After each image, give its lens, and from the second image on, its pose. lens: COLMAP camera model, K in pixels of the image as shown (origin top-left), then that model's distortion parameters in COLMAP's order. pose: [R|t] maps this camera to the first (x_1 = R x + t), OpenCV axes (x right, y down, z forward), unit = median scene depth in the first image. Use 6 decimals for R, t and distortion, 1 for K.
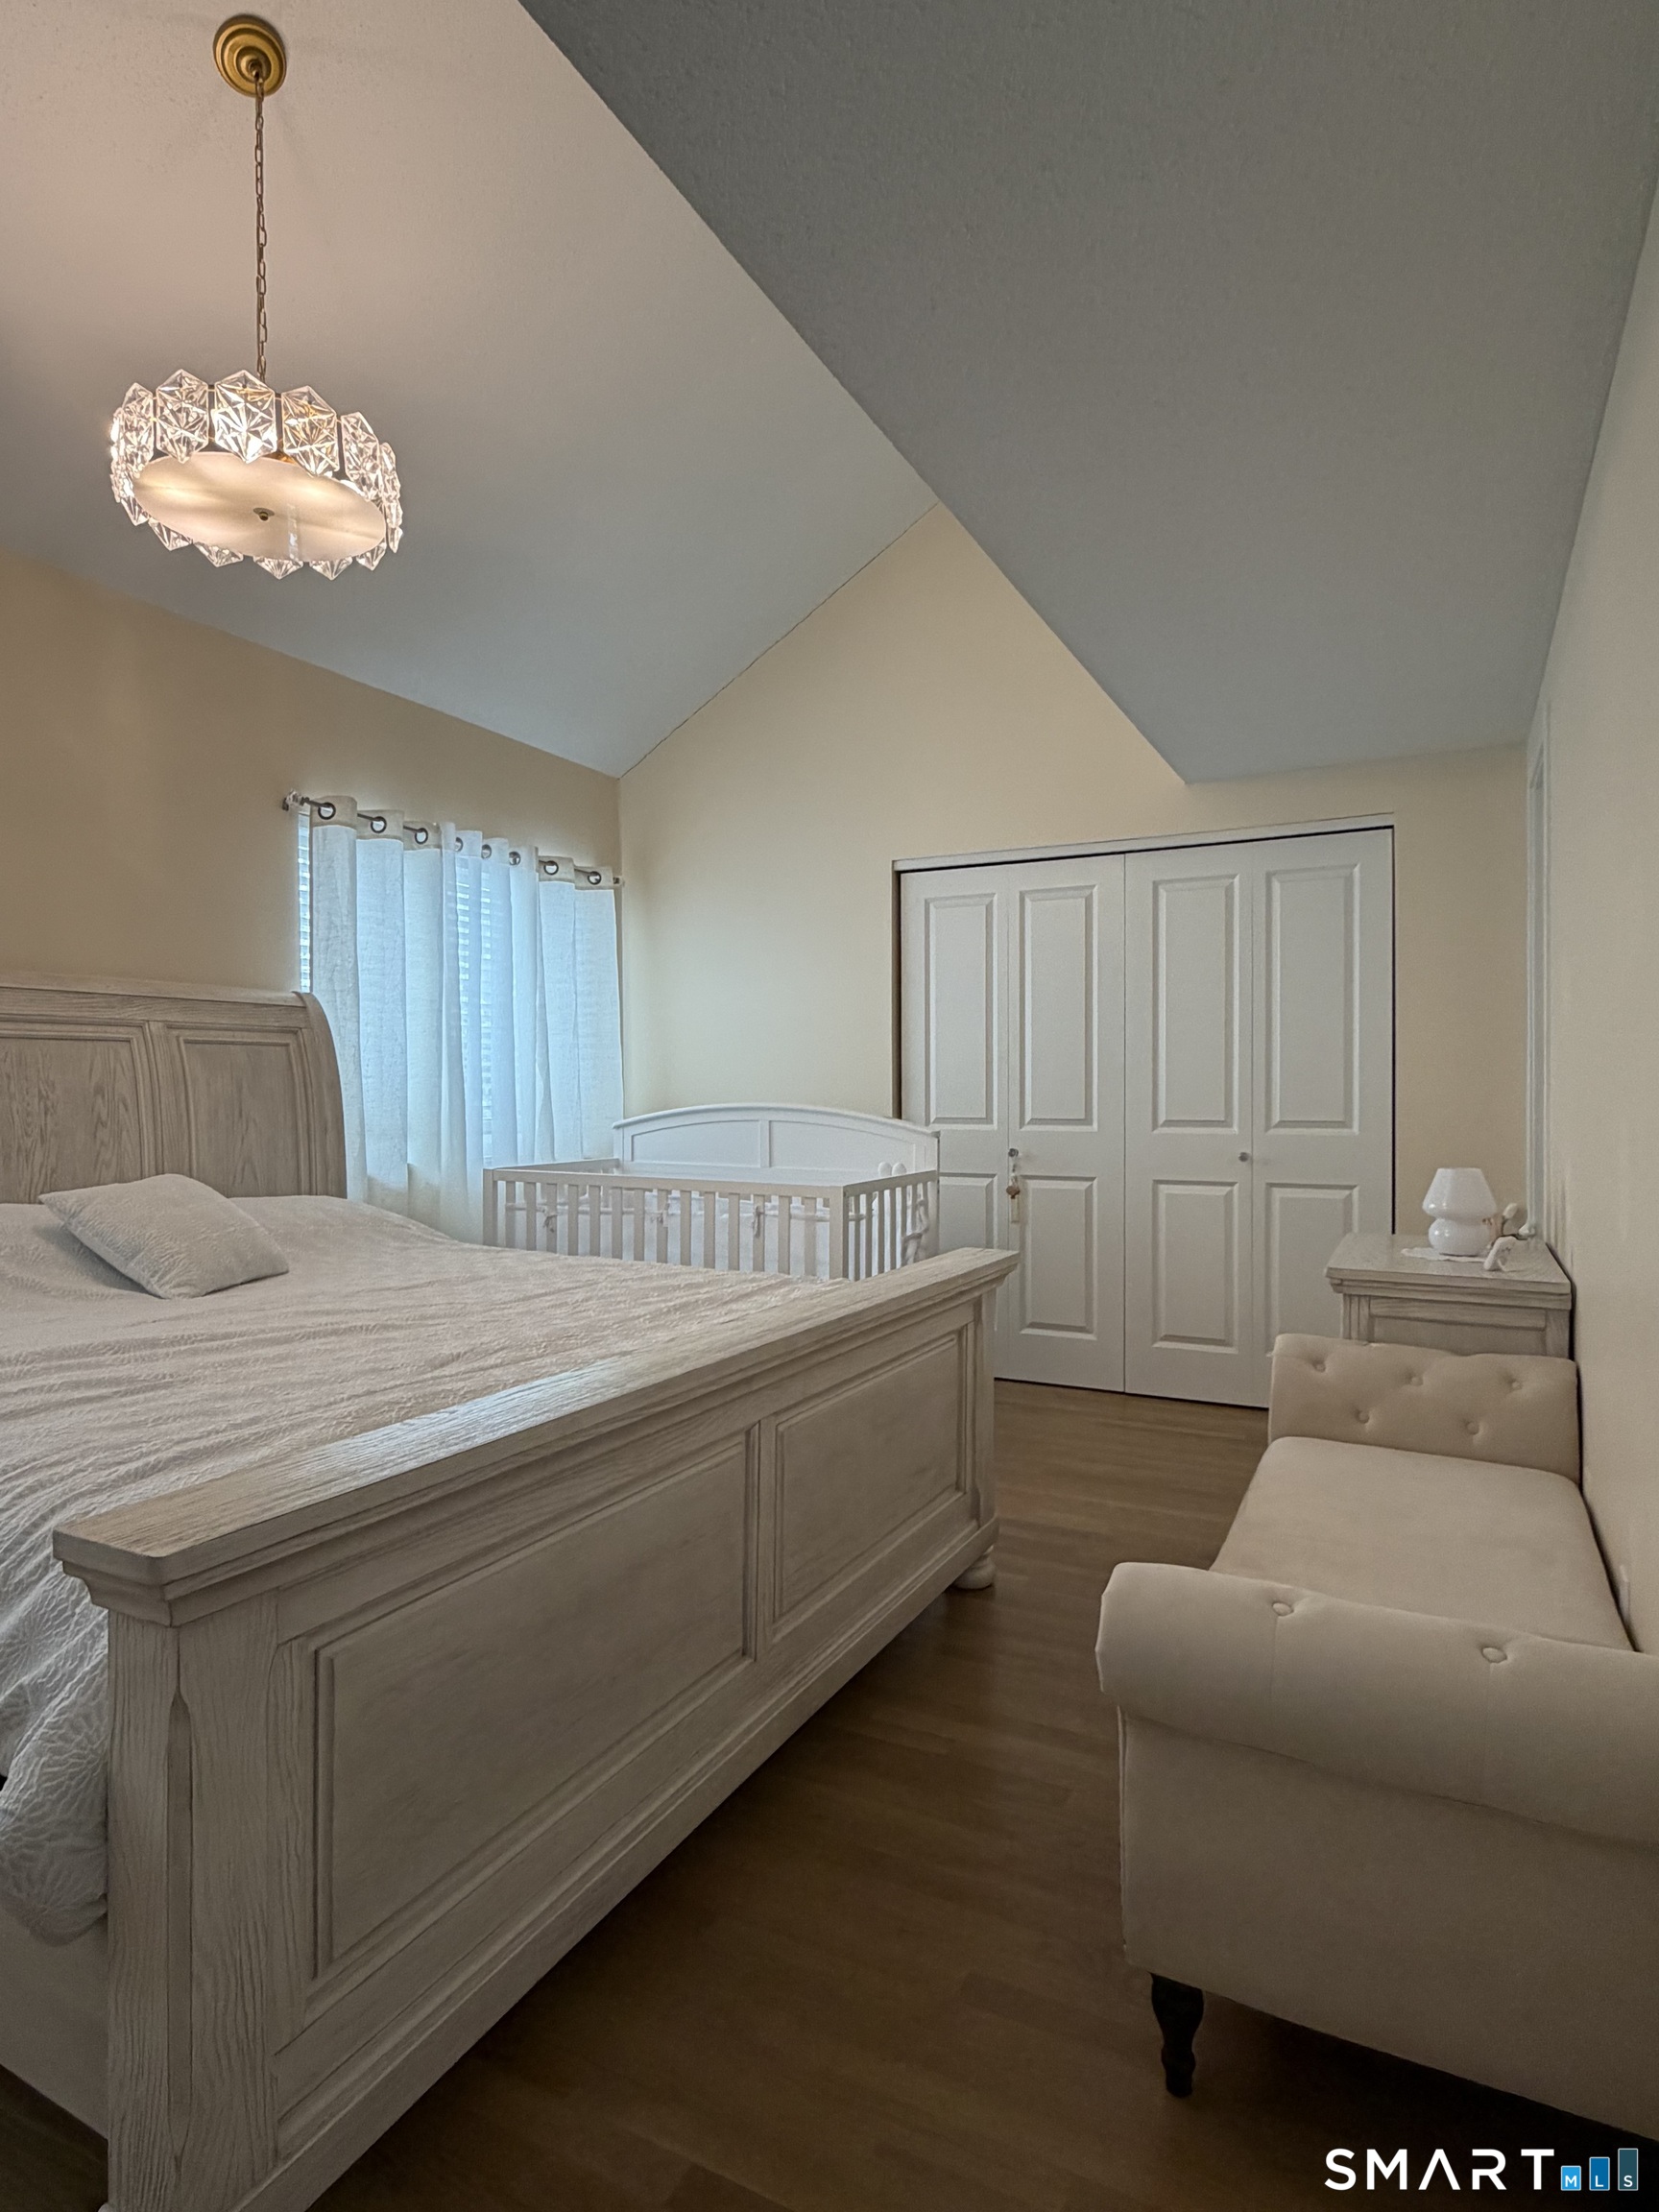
lens RADIAL K [[1229.3, 0, 829.5], [0, 1229.3, 1106.0], [0, 0, 1]] dist [0.004578, 0.001225]
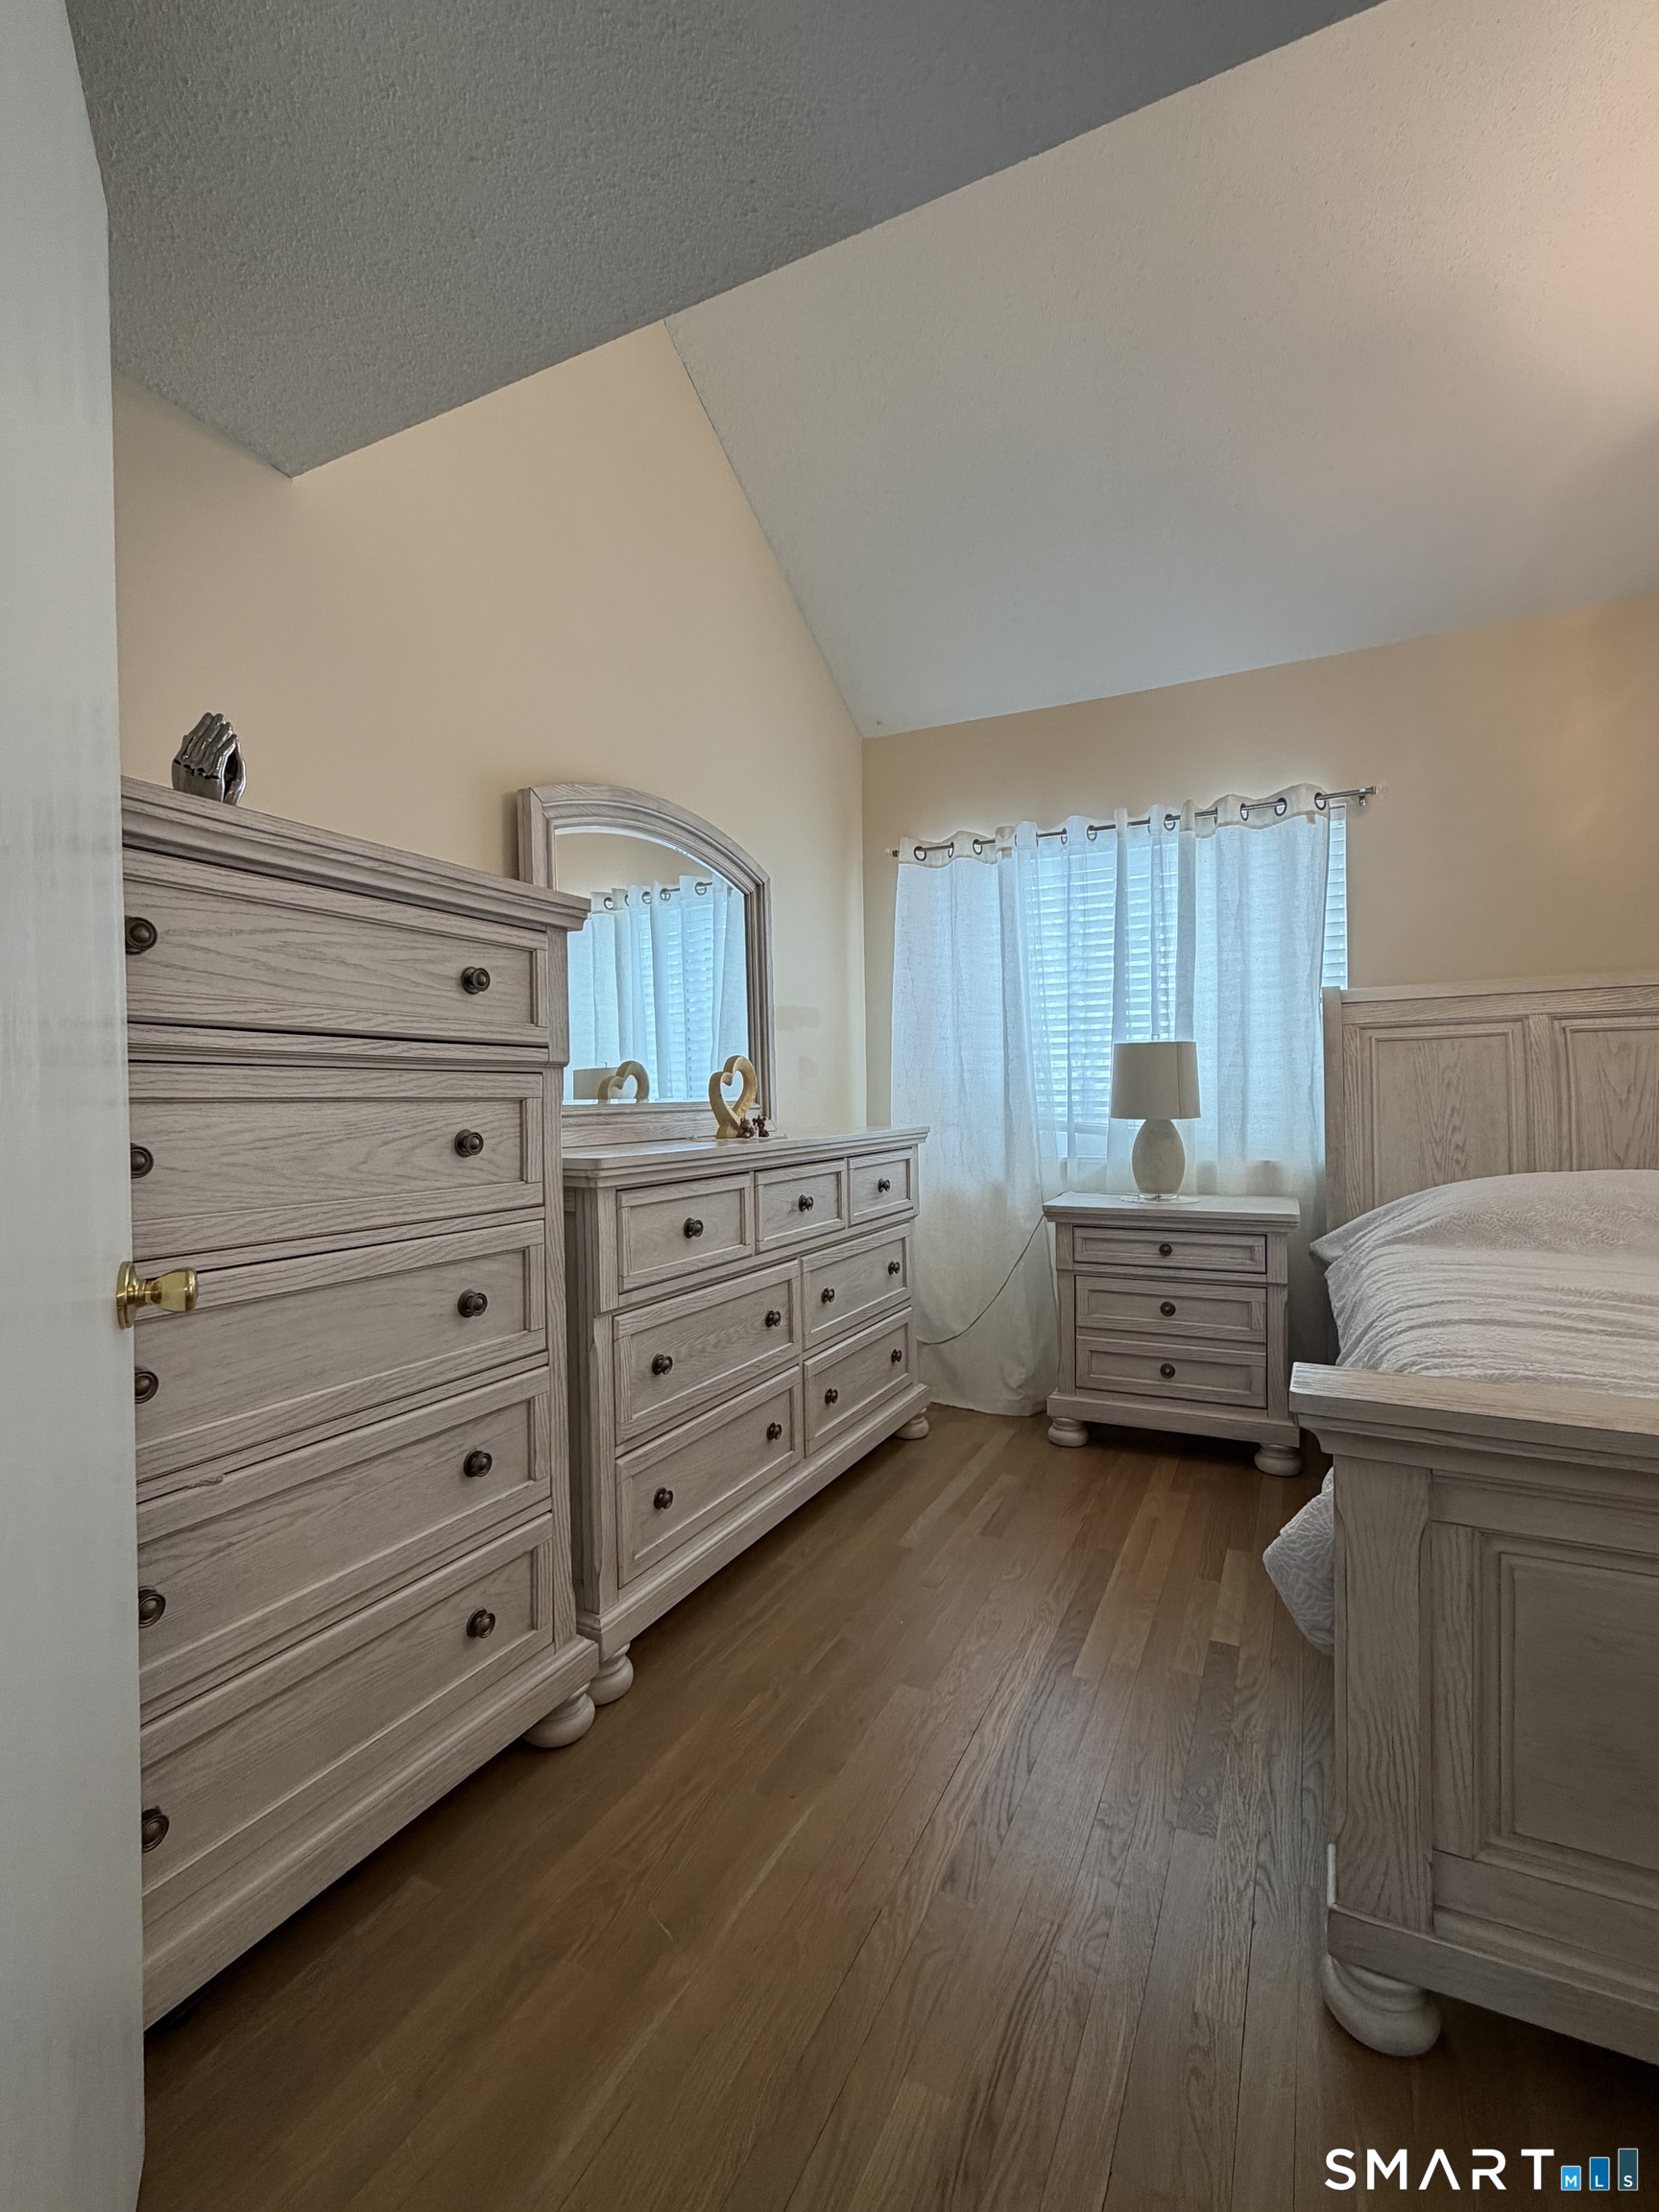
lens RADIAL K [[982.8, 0, 829.5], [0, 982.8, 1106.0], [0, 0, 1]] dist [-0.002505, -0.000576]
pose [[0.020176, 0.012064, -0.999724, 0.486644], [-0.001730, 0.999926, 0.012032, 0.012517], [0.999795, 0.001487, 0.020195, 0.350257]]
